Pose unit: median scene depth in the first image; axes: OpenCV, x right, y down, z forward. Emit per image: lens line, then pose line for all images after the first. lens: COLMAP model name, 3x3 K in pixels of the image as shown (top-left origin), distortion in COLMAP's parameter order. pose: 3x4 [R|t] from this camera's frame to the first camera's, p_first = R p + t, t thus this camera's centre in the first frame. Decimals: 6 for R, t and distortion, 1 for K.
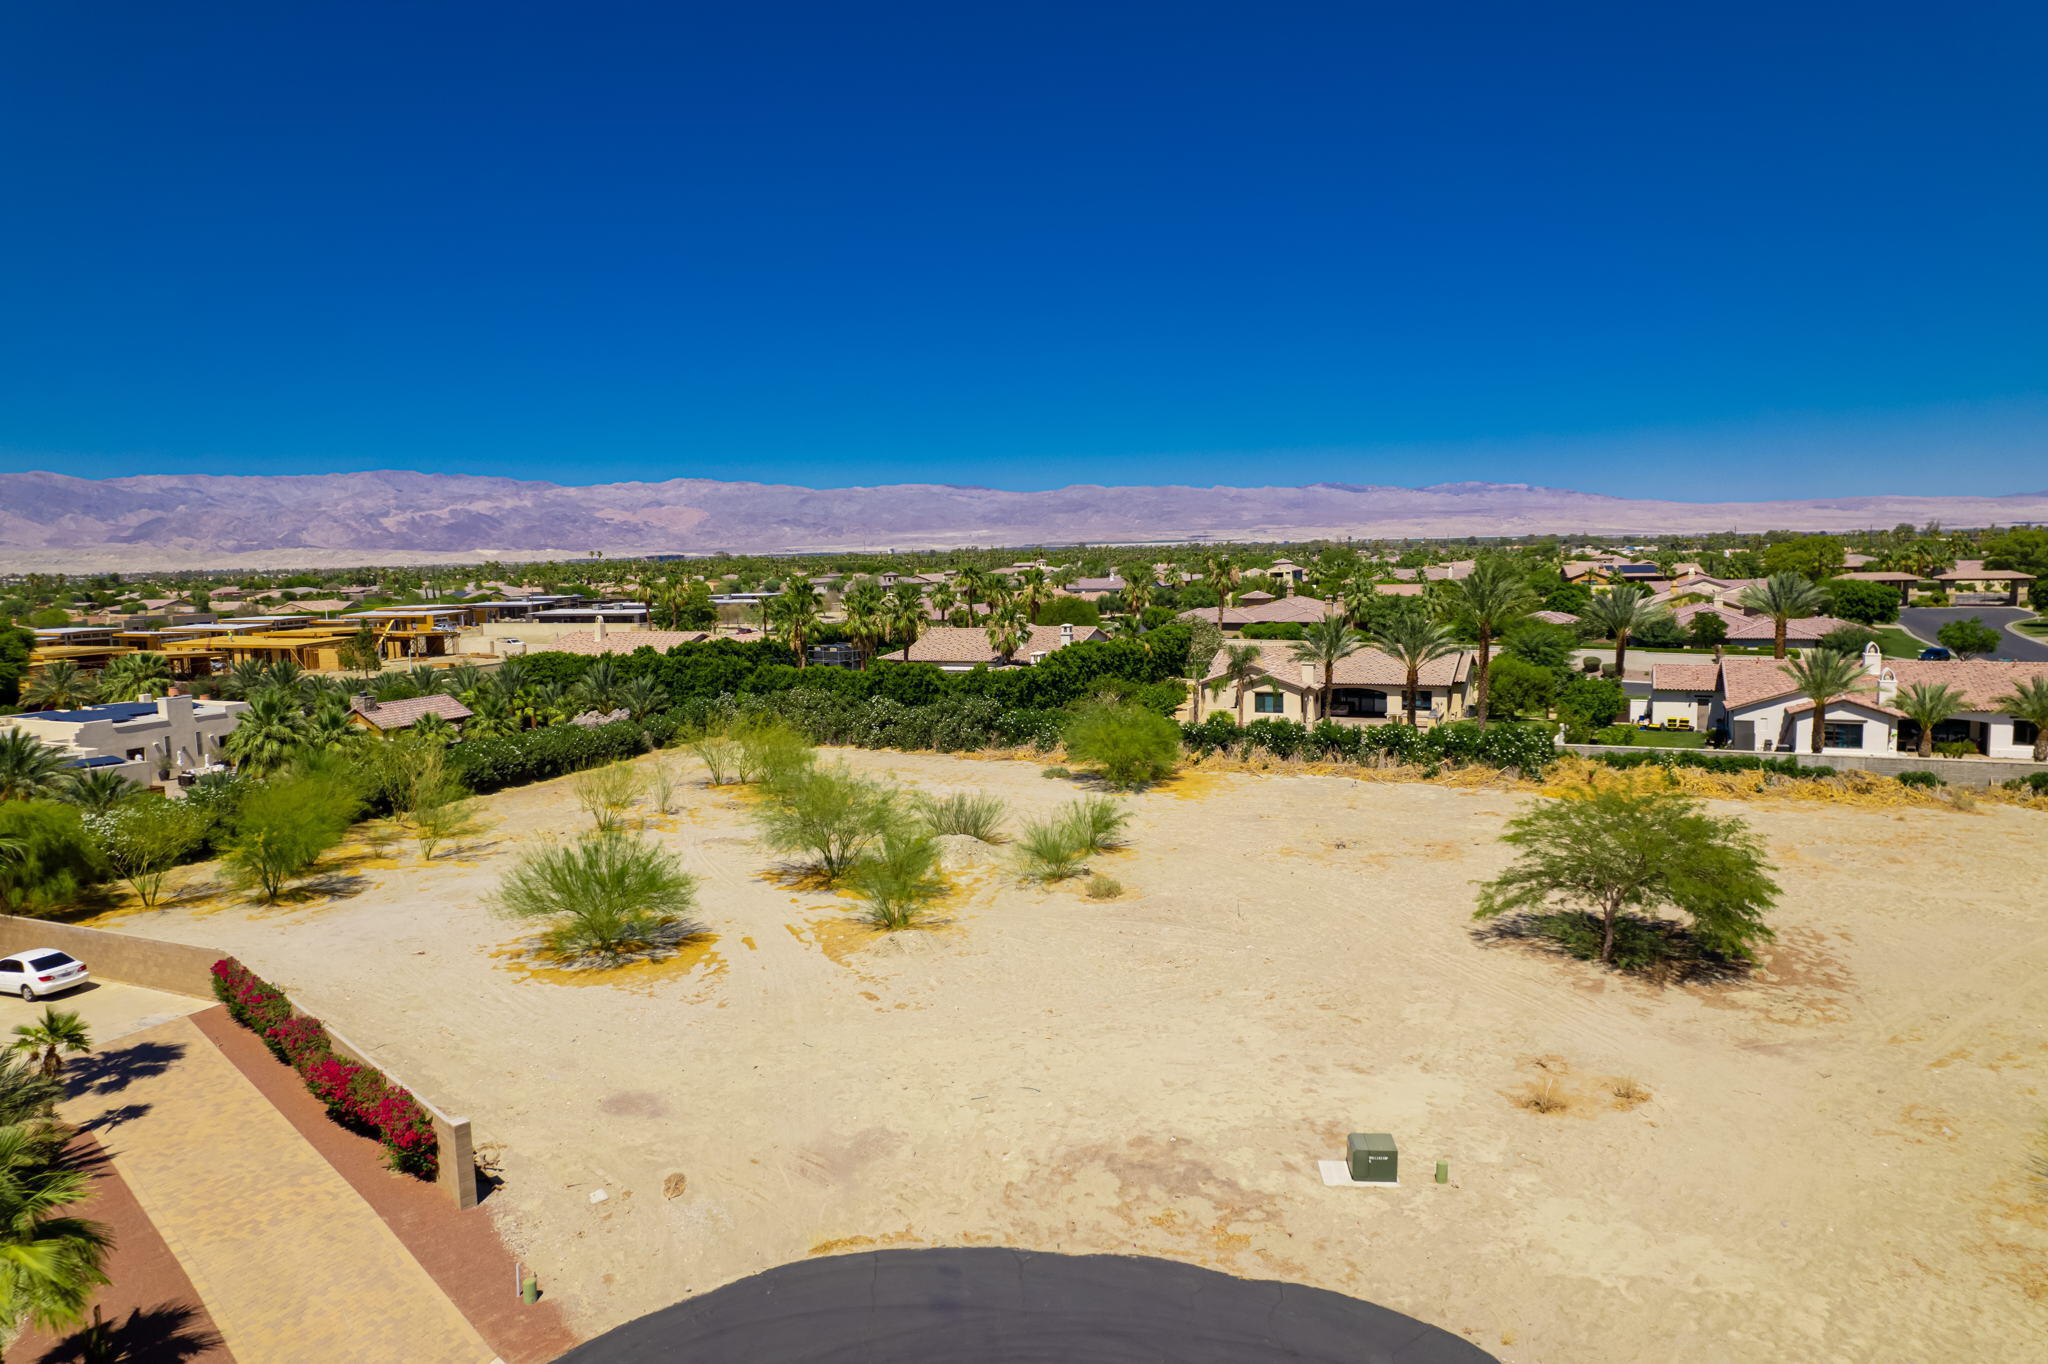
lens RADIAL K [[1303.9, 0, 1024.8], [0, 1303.9, 694.2], [0, 0, 1]] dist [-0.079962, 0.072657]
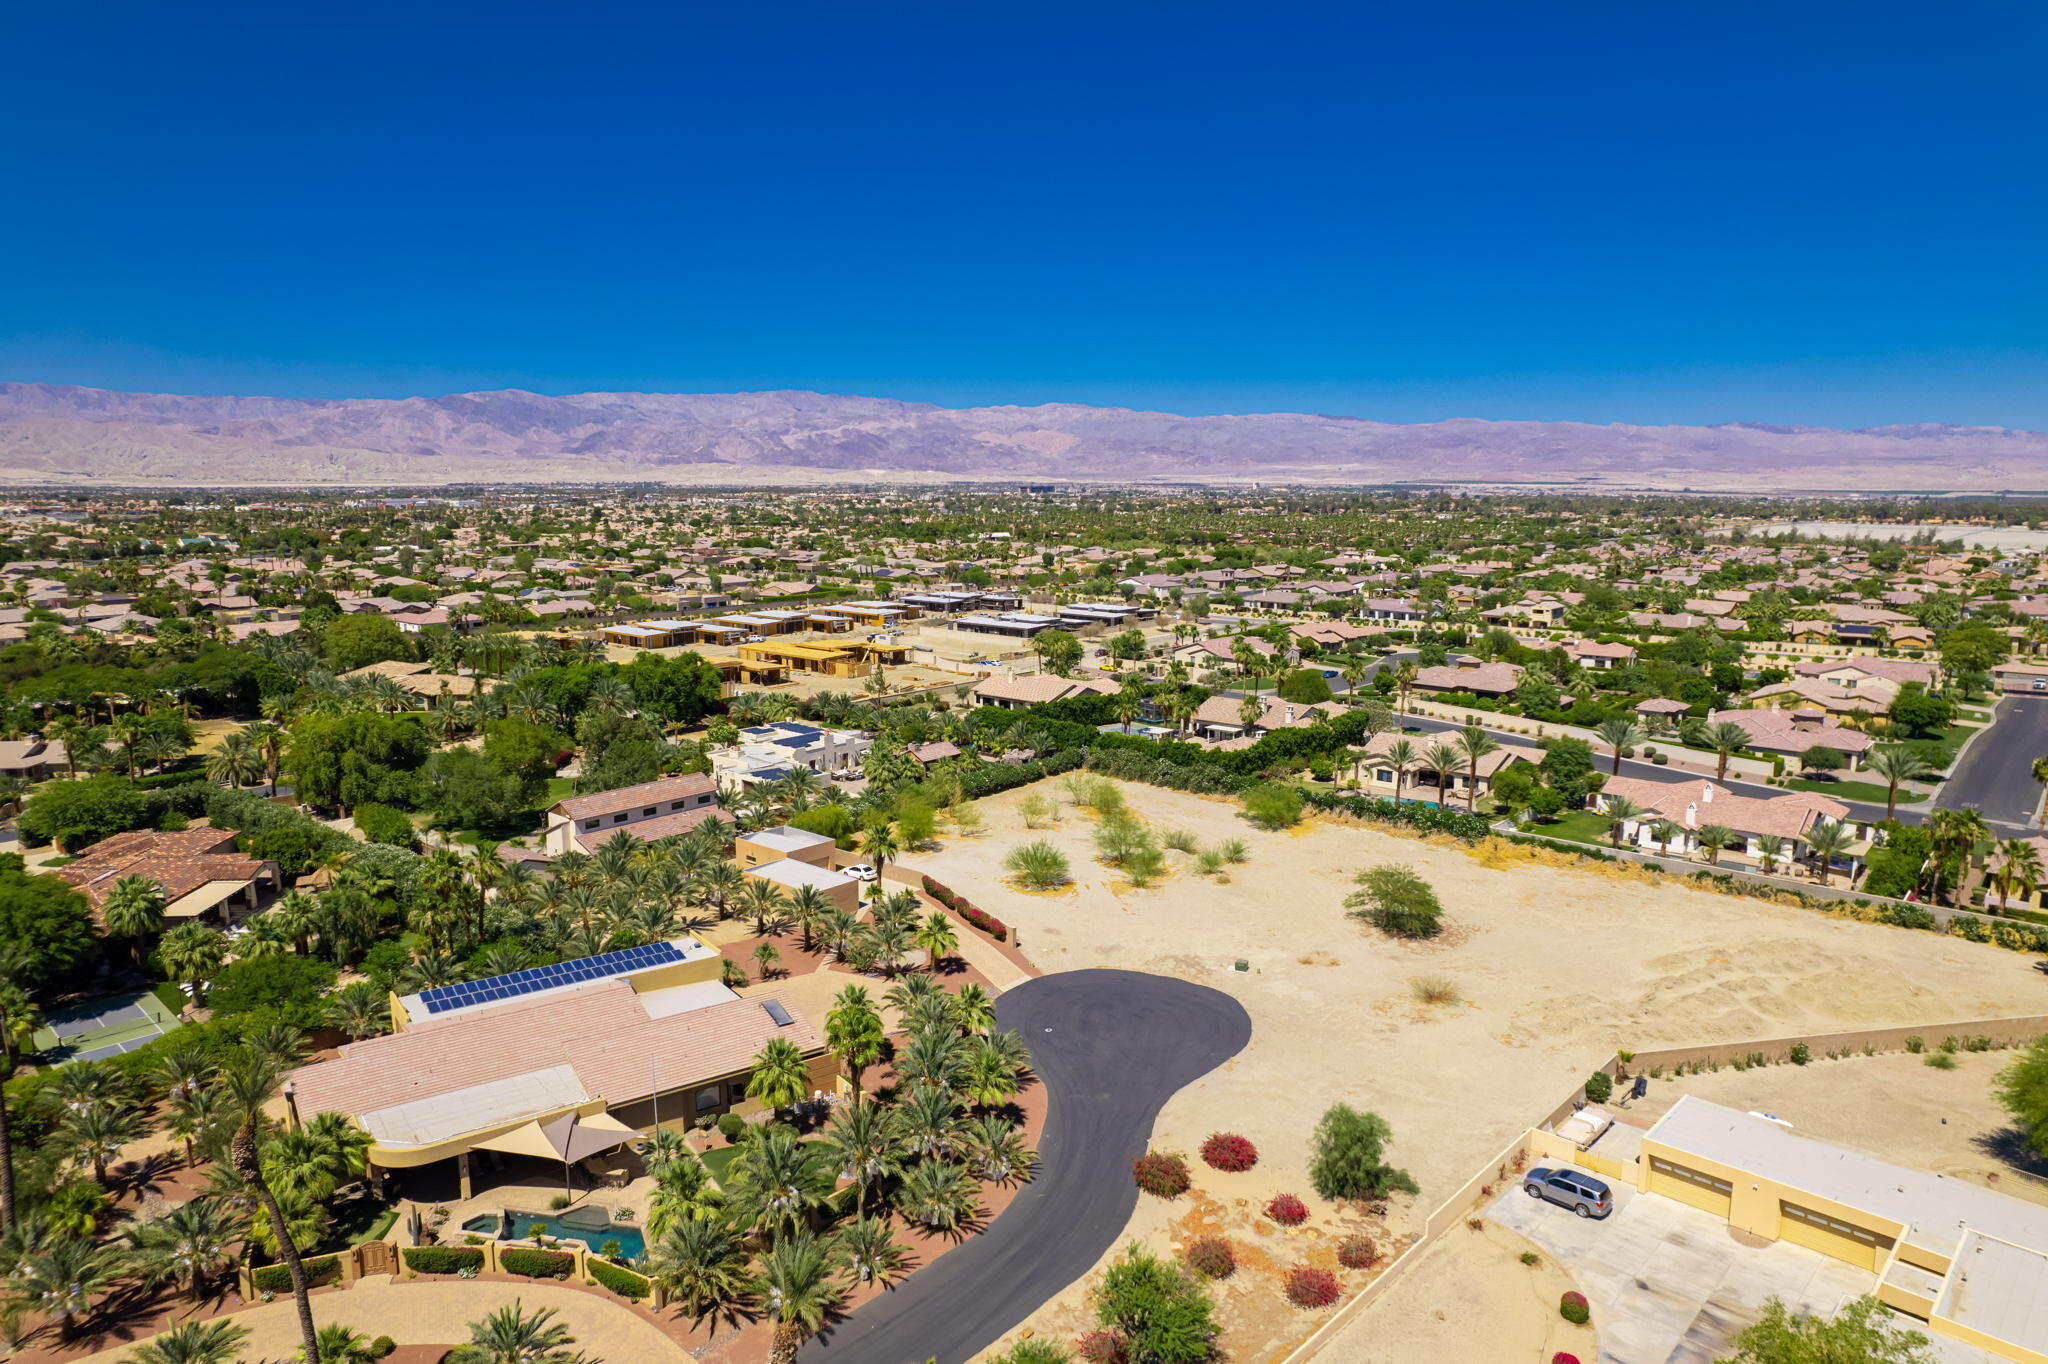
lens RADIAL K [[1303.9, 0, 1024.8], [0, 1303.9, 694.2], [0, 0, 1]] dist [-0.079962, 0.072657]
pose [[0.961277, 0.073659, -0.265557, 0.252142], [-0.058809, 0.996250, 0.063455, -0.265360], [0.269235, -0.045381, 0.962005, -1.163895]]
